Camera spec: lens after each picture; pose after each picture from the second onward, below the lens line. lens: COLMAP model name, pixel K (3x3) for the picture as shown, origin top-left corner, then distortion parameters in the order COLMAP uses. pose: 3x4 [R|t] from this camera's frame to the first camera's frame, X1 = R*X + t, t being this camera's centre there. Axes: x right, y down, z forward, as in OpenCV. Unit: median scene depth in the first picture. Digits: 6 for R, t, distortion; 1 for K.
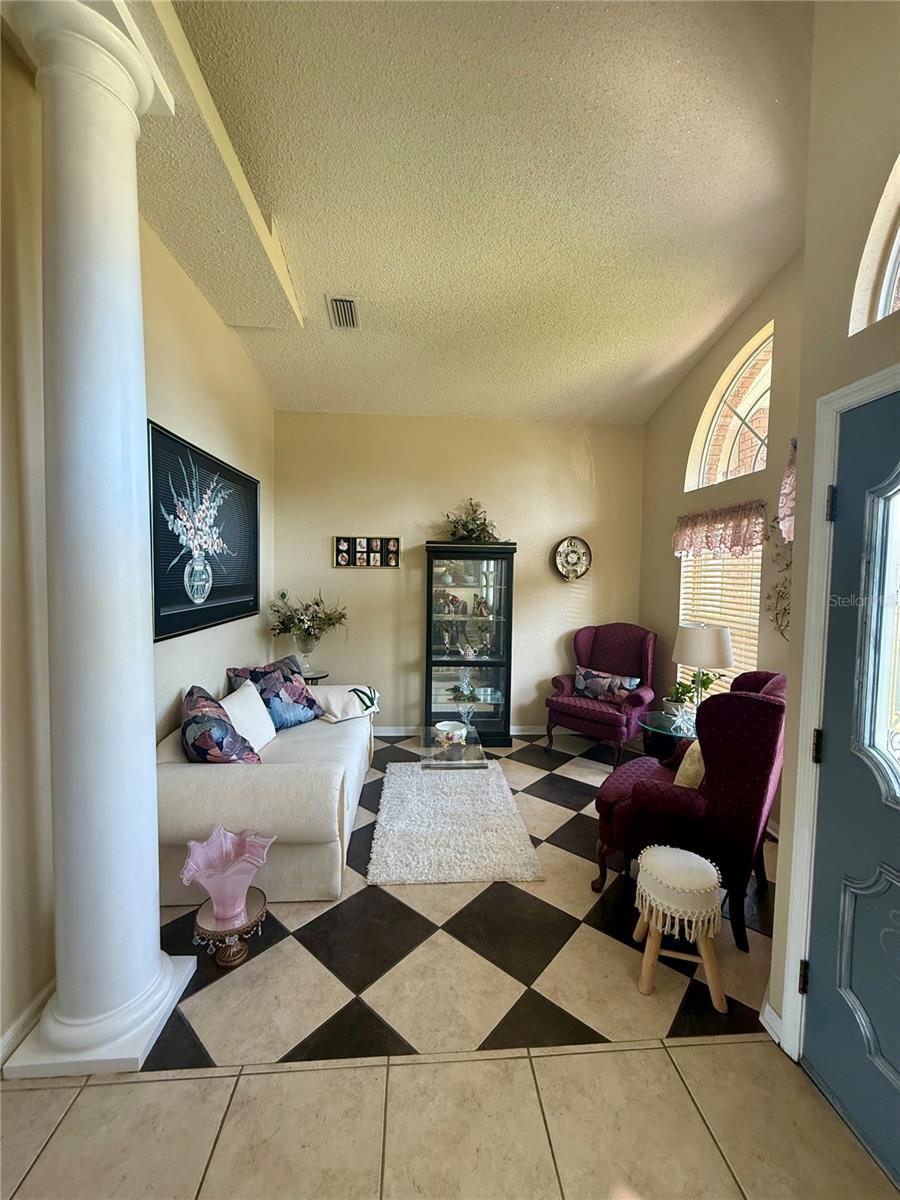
lens RADIAL K [[483.4, 0, 447.6], [0, 483.4, 596.3], [0, 0, 1]] dist [0.002732, -0.000021]
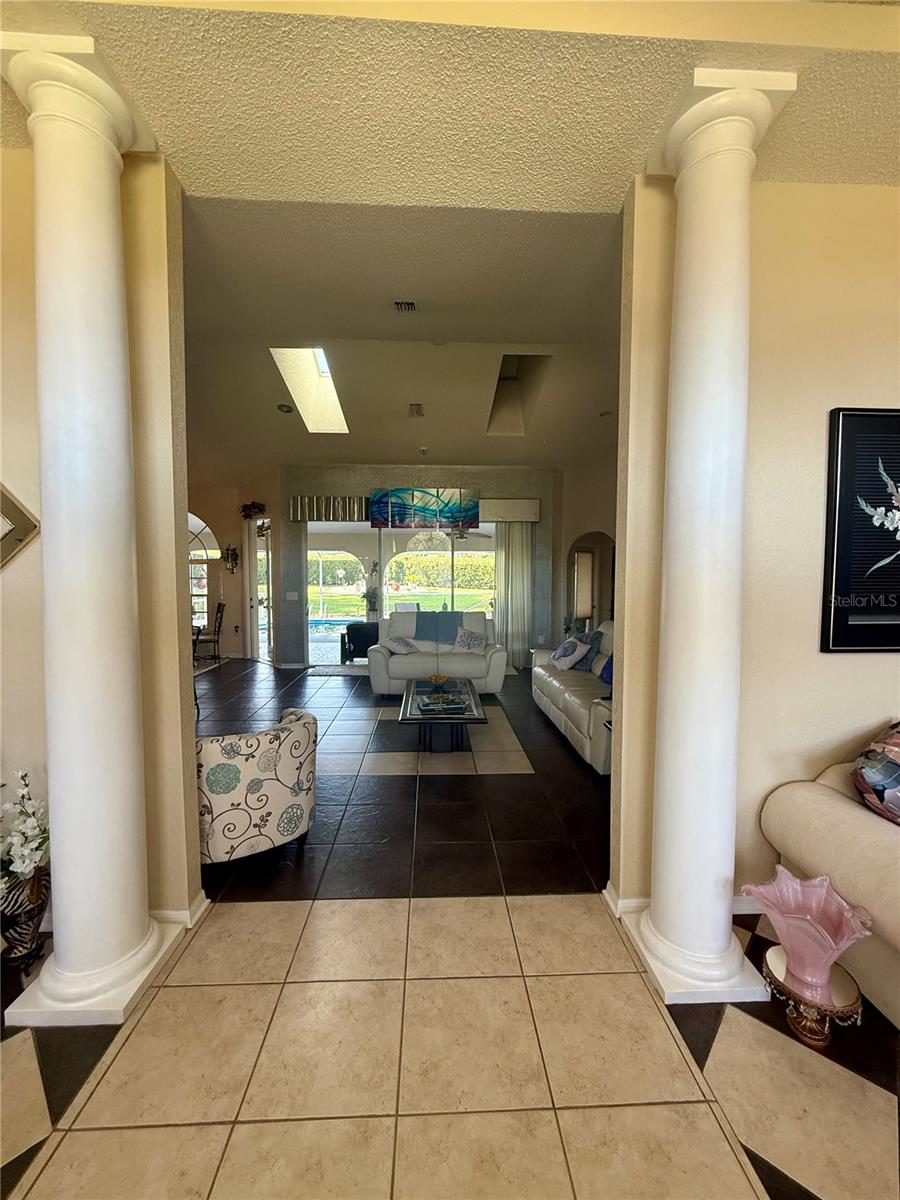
lens RADIAL K [[483.4, 0, 450.6], [0, 483.4, 598.1], [0, 0, 1]] dist [0.002732, -0.000021]
pose [[-0.039940, 0.037470, -0.998499, 0.437281], [-0.057886, 0.997532, 0.039749, -0.000886], [0.997524, 0.059387, -0.037673, 0.417931]]
